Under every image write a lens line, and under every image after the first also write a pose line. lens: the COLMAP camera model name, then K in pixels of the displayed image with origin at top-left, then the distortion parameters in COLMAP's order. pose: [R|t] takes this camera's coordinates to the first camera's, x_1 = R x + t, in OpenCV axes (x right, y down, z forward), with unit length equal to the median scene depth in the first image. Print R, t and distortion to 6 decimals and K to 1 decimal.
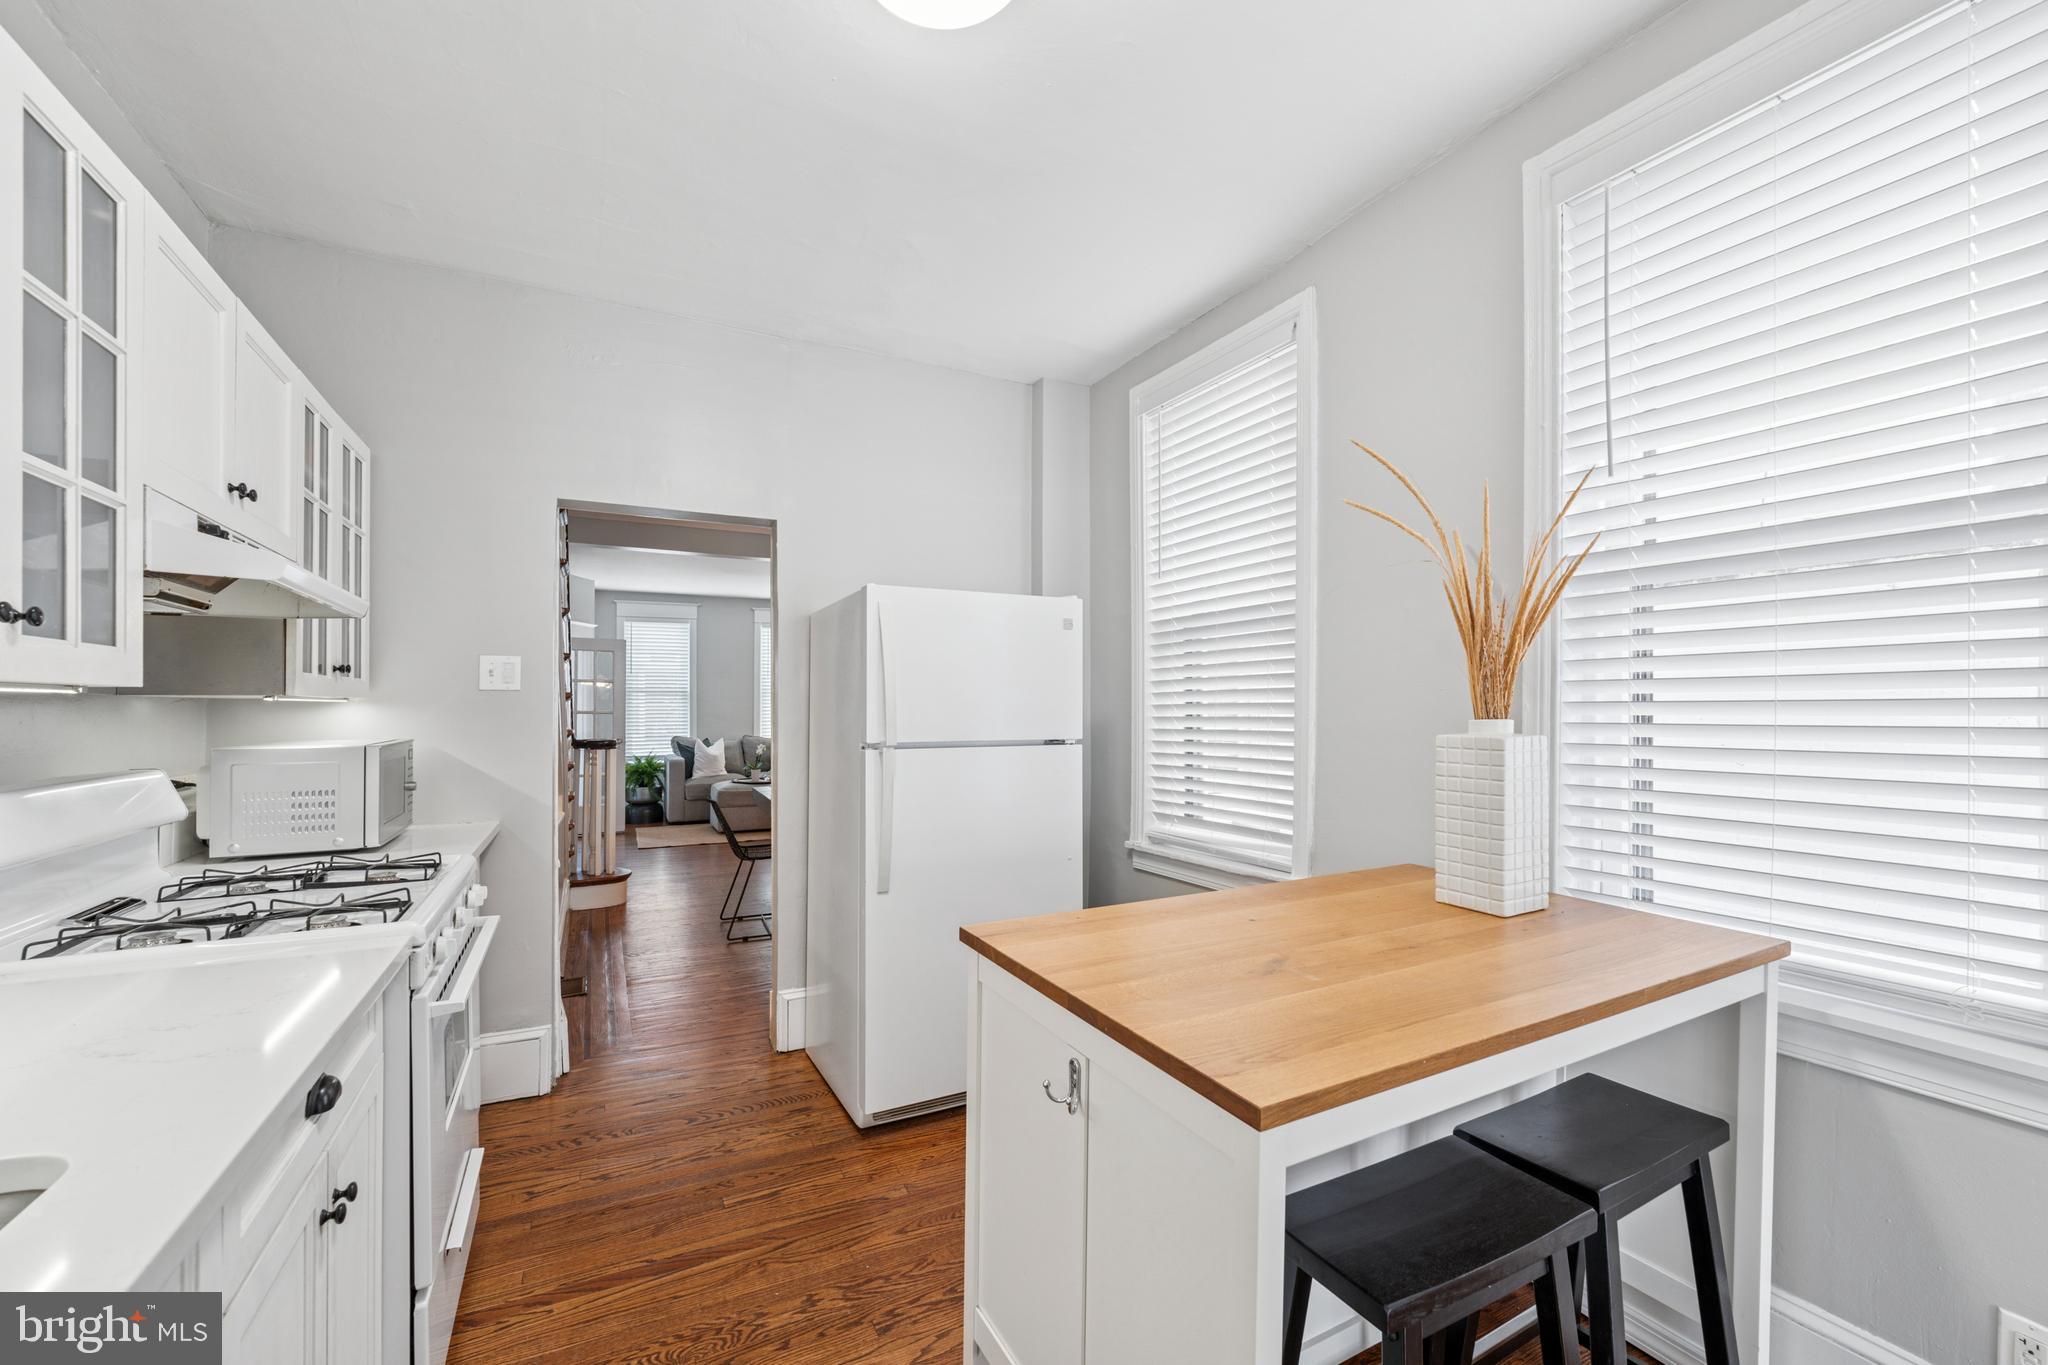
lens RADIAL K [[843.4, 0, 1058.3], [0, 843.4, 676.1], [0, 0, 1]] dist [-0.001095, -0.000070]
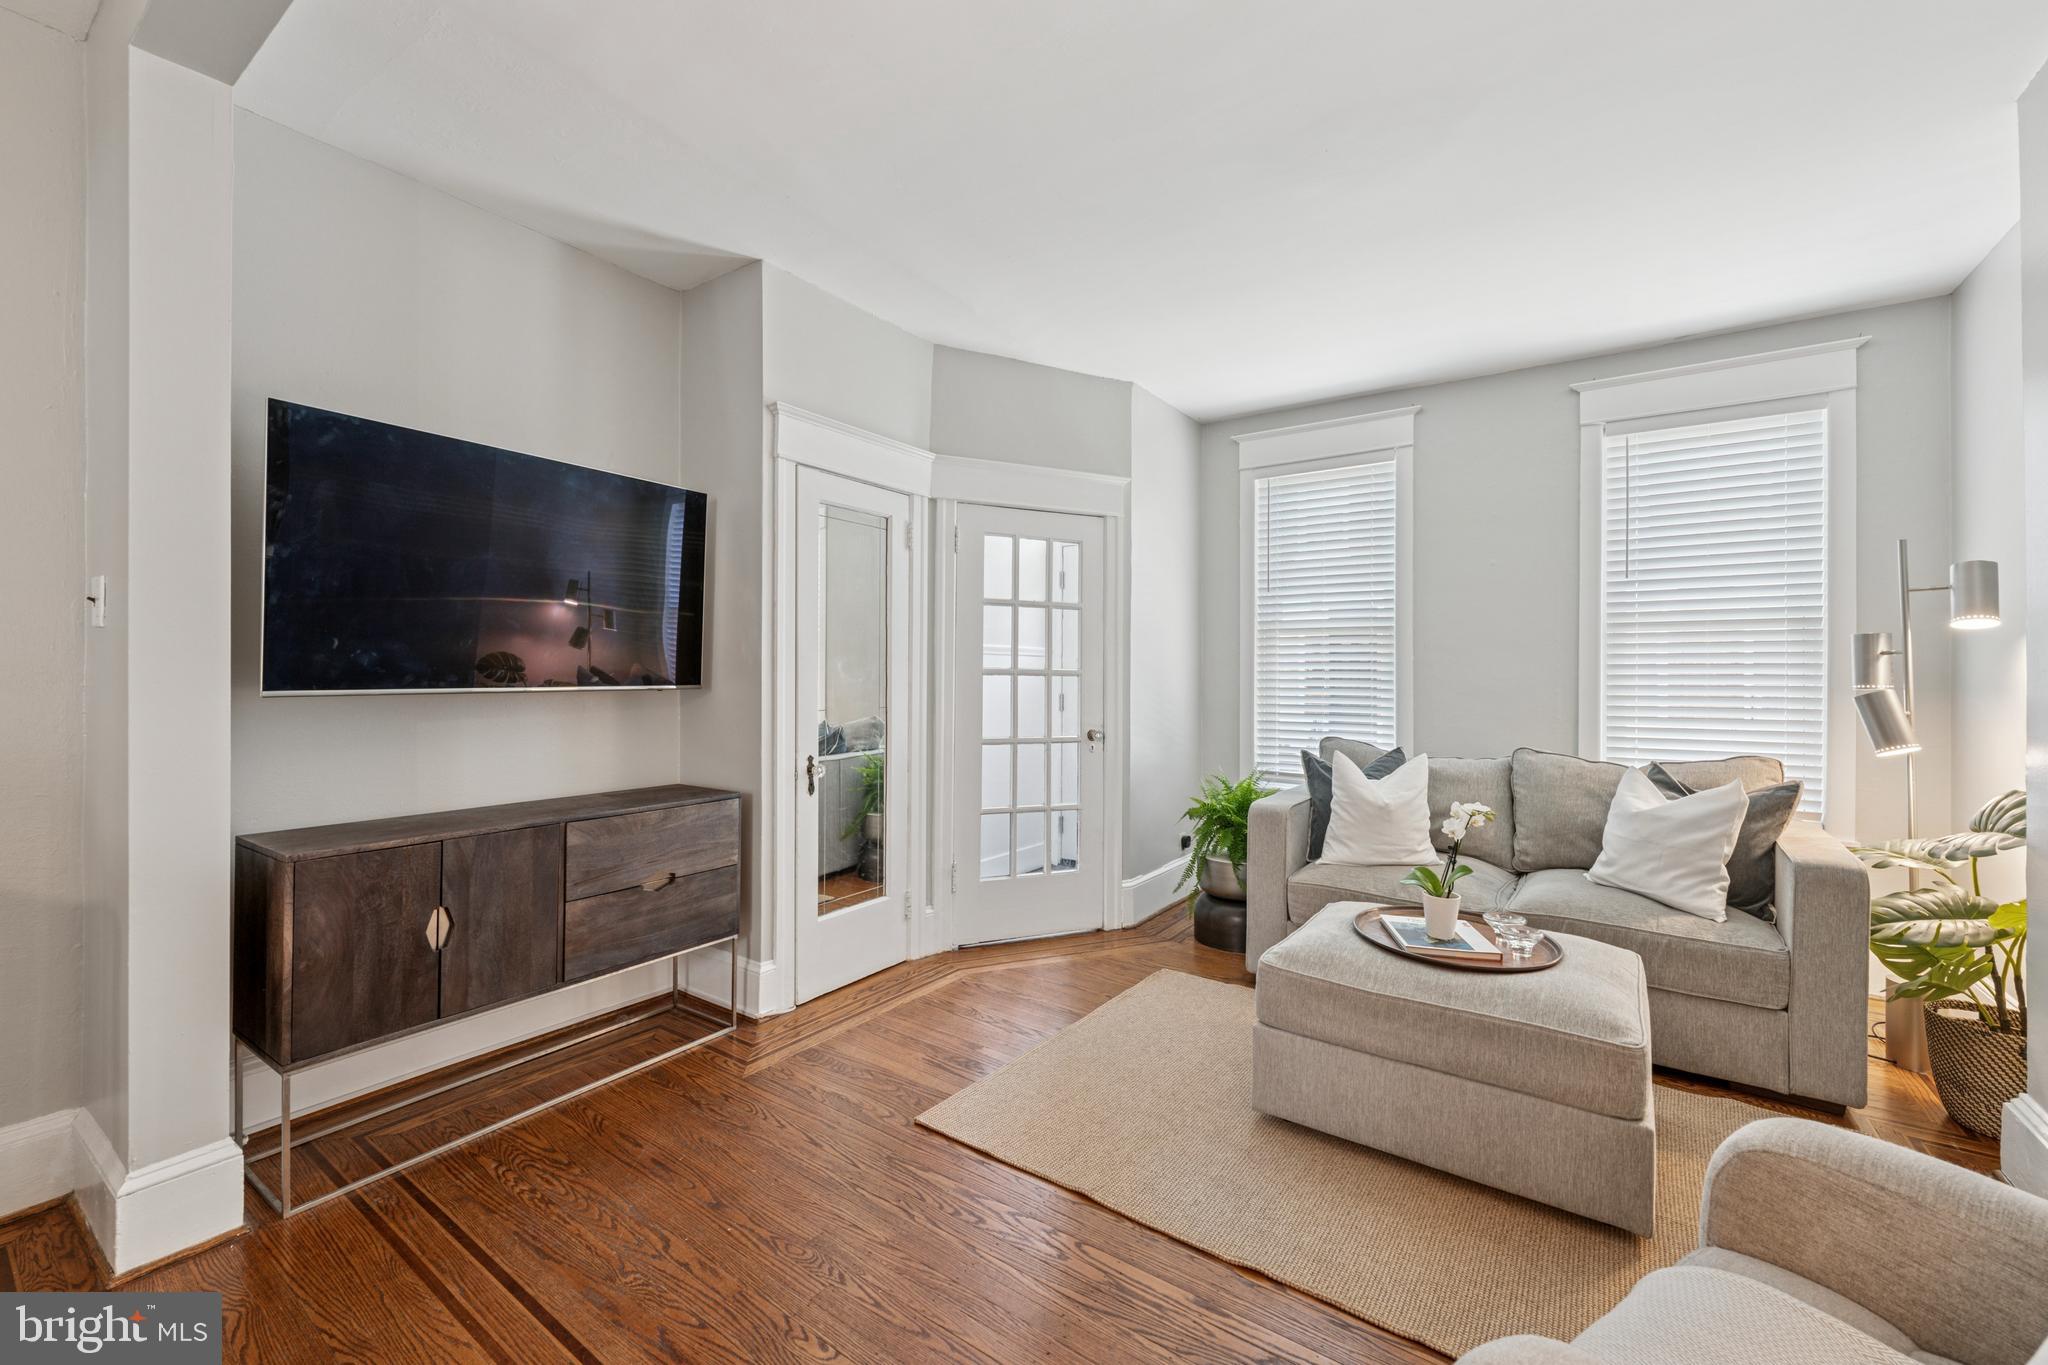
lens RADIAL K [[836.3, 0, 1026.1], [0, 836.3, 660.1], [0, 0, 1]] dist [0.001505, -0.000126]
pose [[0.445304, -0.001336, -0.895378, -0.176878], [0.020974, 0.999740, 0.008940, 0.031065], [0.895134, -0.022761, 0.445216, 0.750019]]
